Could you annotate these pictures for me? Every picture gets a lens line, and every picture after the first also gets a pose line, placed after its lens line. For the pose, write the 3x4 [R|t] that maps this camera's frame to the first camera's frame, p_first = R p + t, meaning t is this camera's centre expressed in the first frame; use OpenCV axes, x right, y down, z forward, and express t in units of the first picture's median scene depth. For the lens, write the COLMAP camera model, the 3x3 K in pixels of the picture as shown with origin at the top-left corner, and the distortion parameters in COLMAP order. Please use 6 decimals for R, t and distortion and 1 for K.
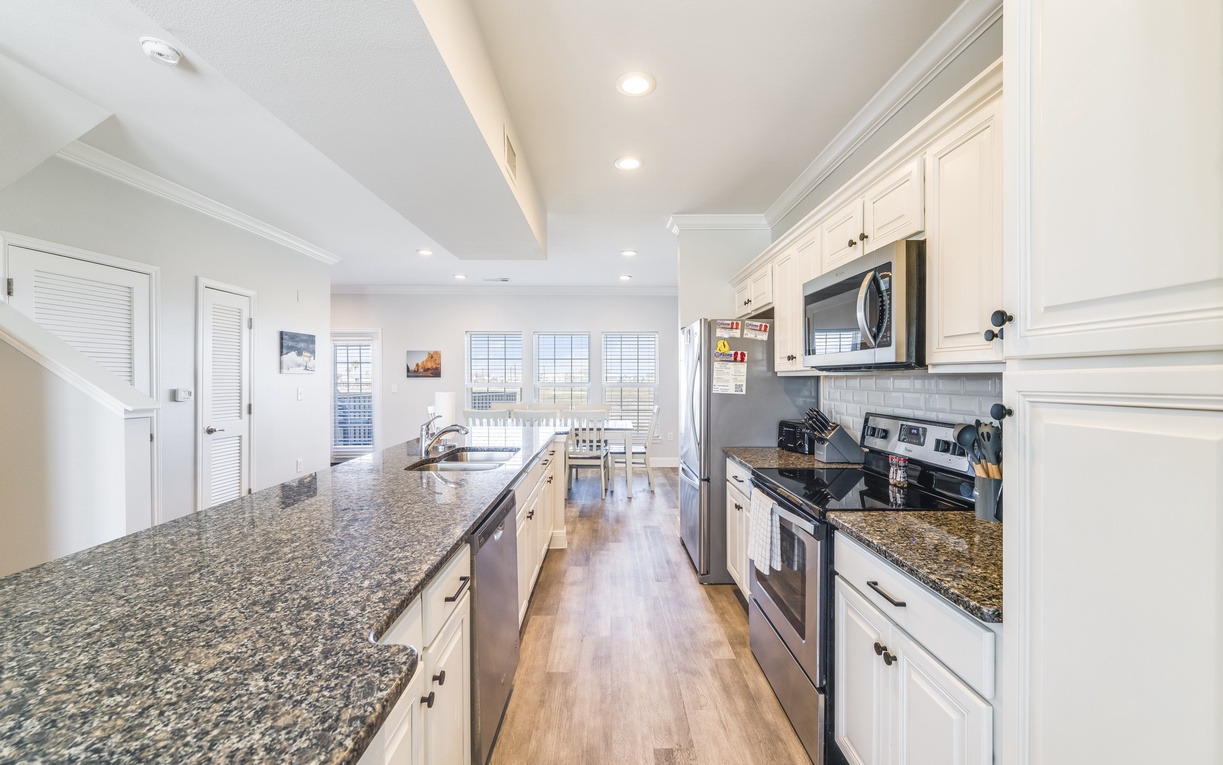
lens RADIAL K [[478.3, 0, 610.6], [0, 478.3, 378.6], [0, 0, 1]] dist [-0.000246, 0.000011]
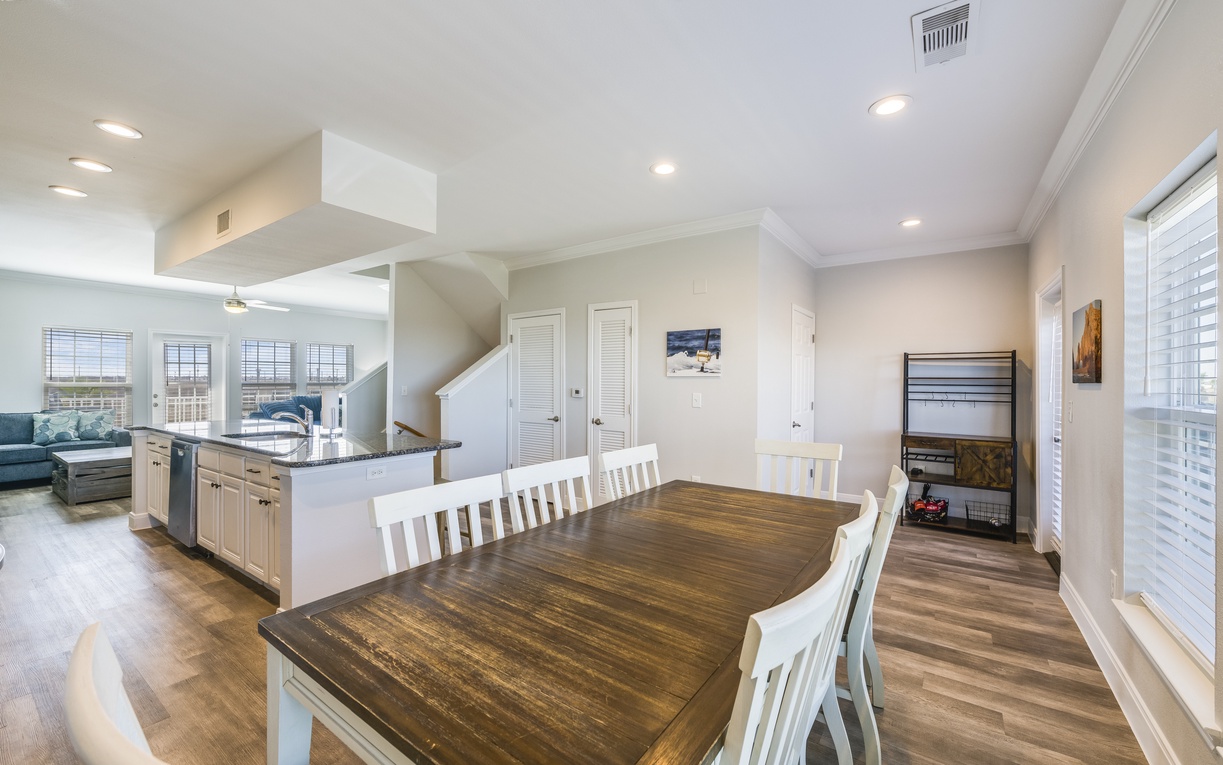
lens RADIAL K [[478.3, 0, 609.7], [0, 478.3, 383.3], [0, 0, 1]] dist [-0.000246, 0.000011]
pose [[-0.577529, -0.008851, -0.816323, 0.145569], [-0.013812, 0.999904, -0.001070, 0.004823], [0.816254, 0.010657, -0.577595, 1.409412]]
